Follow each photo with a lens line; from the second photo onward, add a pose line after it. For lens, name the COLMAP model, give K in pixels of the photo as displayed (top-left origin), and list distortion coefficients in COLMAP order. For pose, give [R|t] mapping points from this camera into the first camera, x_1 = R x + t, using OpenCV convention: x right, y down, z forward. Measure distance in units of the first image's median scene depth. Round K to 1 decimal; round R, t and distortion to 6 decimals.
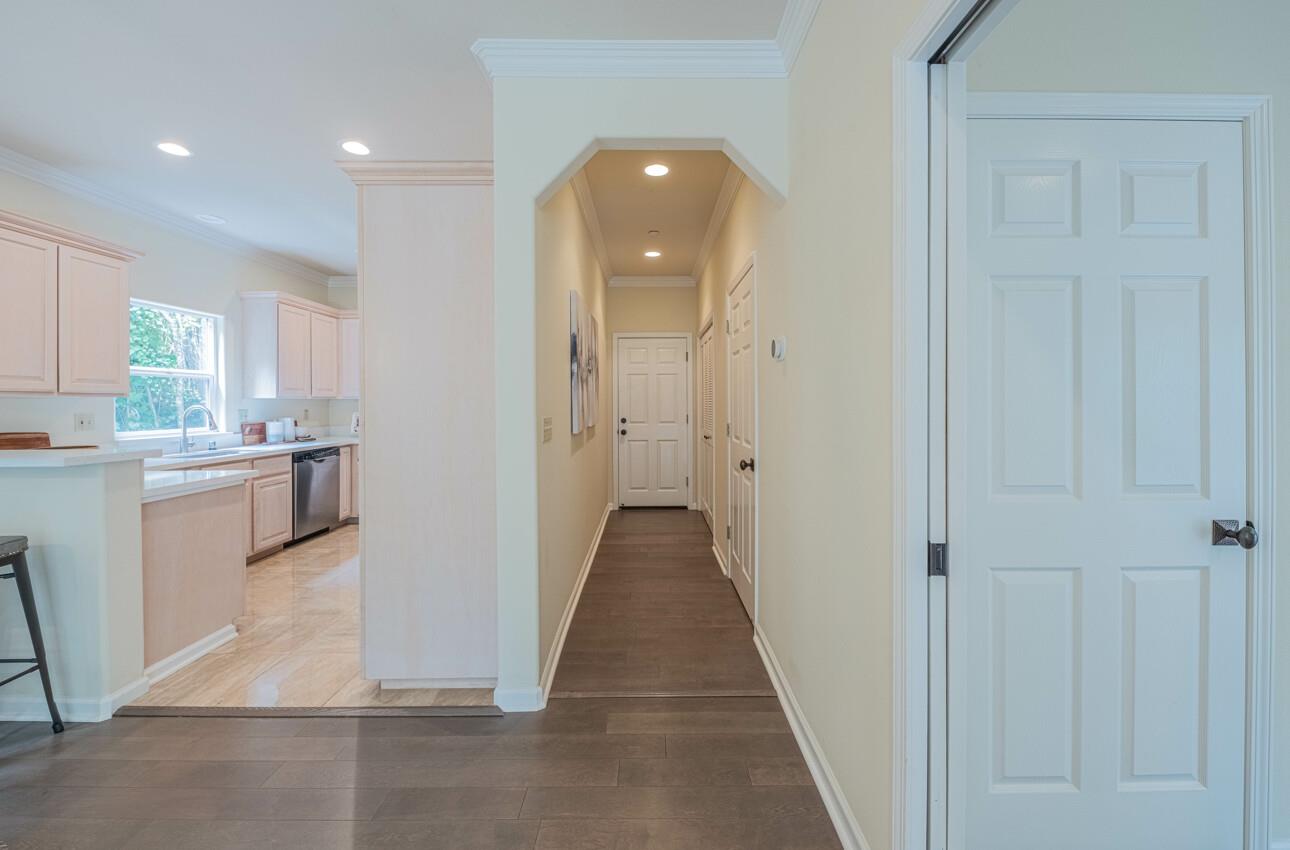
lens RADIAL K [[513.4, 0, 678.8], [0, 513.4, 400.9], [0, 0, 1]] dist [0.000937, -0.002146]
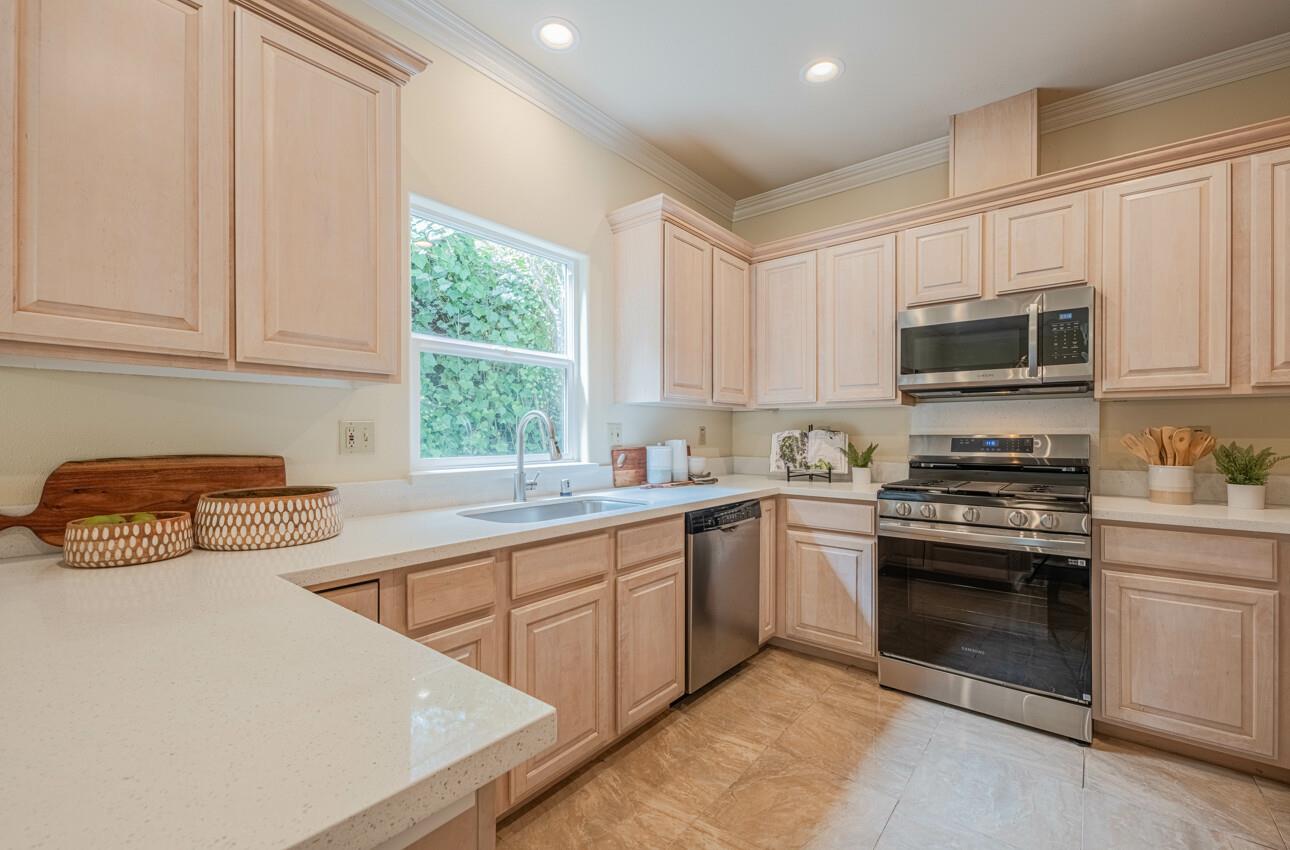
lens RADIAL K [[513.4, 0, 633.1], [0, 513.4, 433.2], [0, 0, 1]] dist [0.000937, -0.002146]
pose [[0.742918, 0.005801, -0.669358, -0.457143], [-0.004736, 0.999983, 0.003410, 0.025421], [0.669366, 0.000636, 0.742933, 0.595966]]
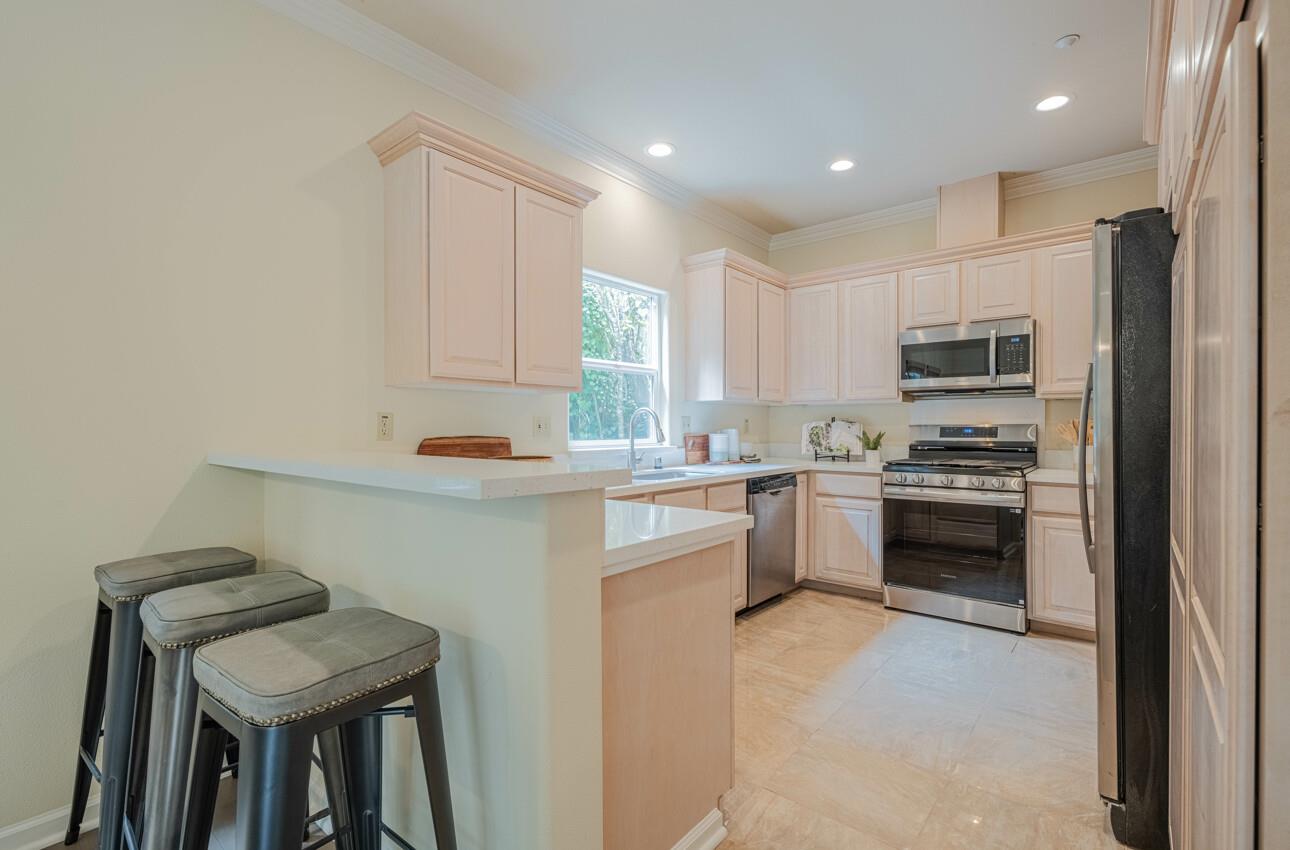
lens RADIAL K [[579.6, 0, 637.2], [0, 579.6, 426.5], [0, 0, 1]] dist [0.004463, 0.000282]
pose [[0.751135, 0.005064, -0.660130, -0.345936], [-0.003023, 0.999986, 0.004232, 0.028128], [0.660142, -0.001183, 0.751140, 0.319721]]
